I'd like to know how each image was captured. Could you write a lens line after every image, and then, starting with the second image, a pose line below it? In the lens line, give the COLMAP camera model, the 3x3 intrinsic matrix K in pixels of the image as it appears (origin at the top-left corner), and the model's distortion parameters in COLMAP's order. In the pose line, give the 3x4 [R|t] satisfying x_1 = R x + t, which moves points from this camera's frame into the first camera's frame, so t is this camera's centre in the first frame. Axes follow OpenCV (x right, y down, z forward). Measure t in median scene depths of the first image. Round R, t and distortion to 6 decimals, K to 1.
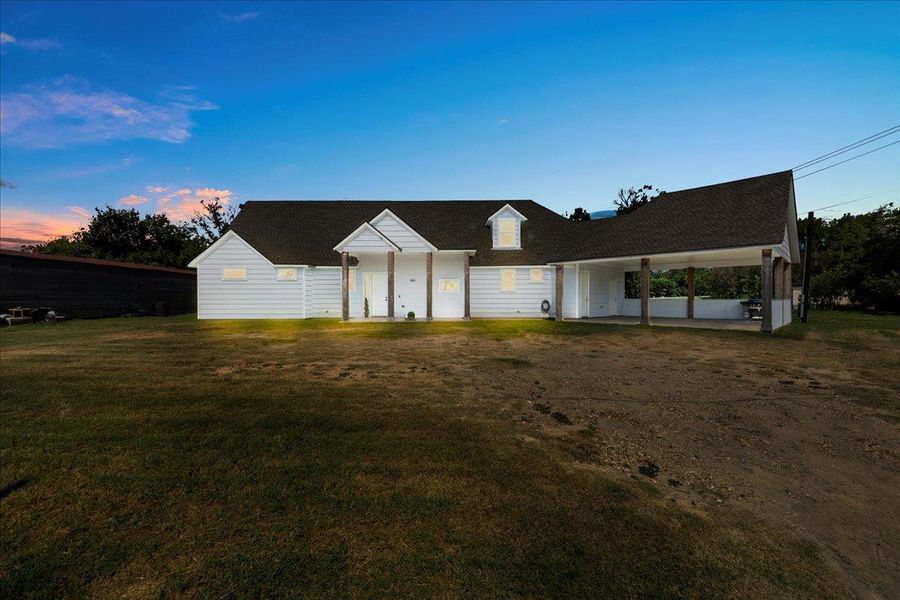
lens RADIAL K [[385.9, 0, 450.0], [0, 385.9, 300.0], [0, 0, 1]] dist [0.001253, -0.000113]
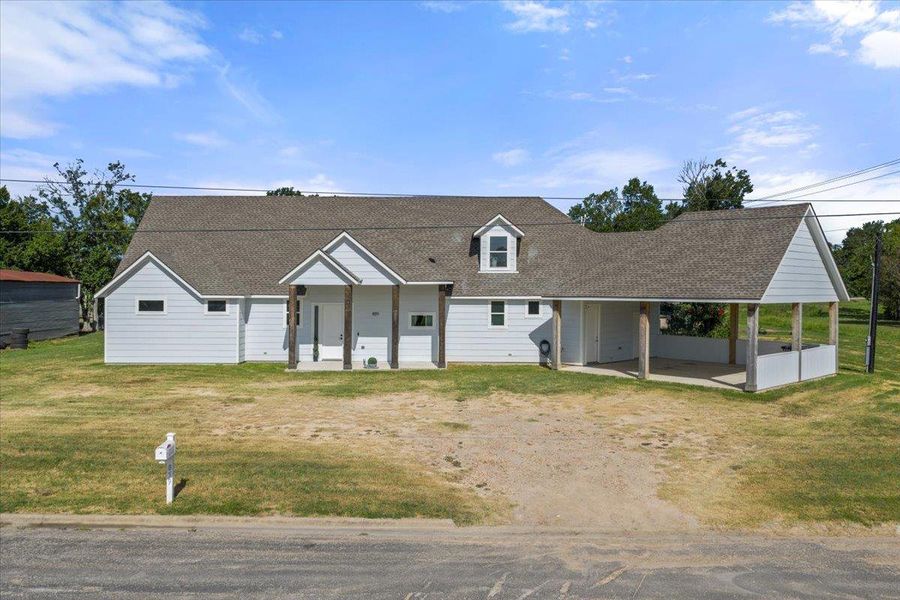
lens RADIAL K [[756.7, 0, 452.0], [0, 756.7, 268.5], [0, 0, 1]] dist [0.001985, -0.005263]
pose [[0.999961, 0.004644, -0.007457, 0.072517], [-0.004818, 0.999714, -0.023413, -0.111993], [0.007346, 0.023448, 0.999698, -0.557003]]
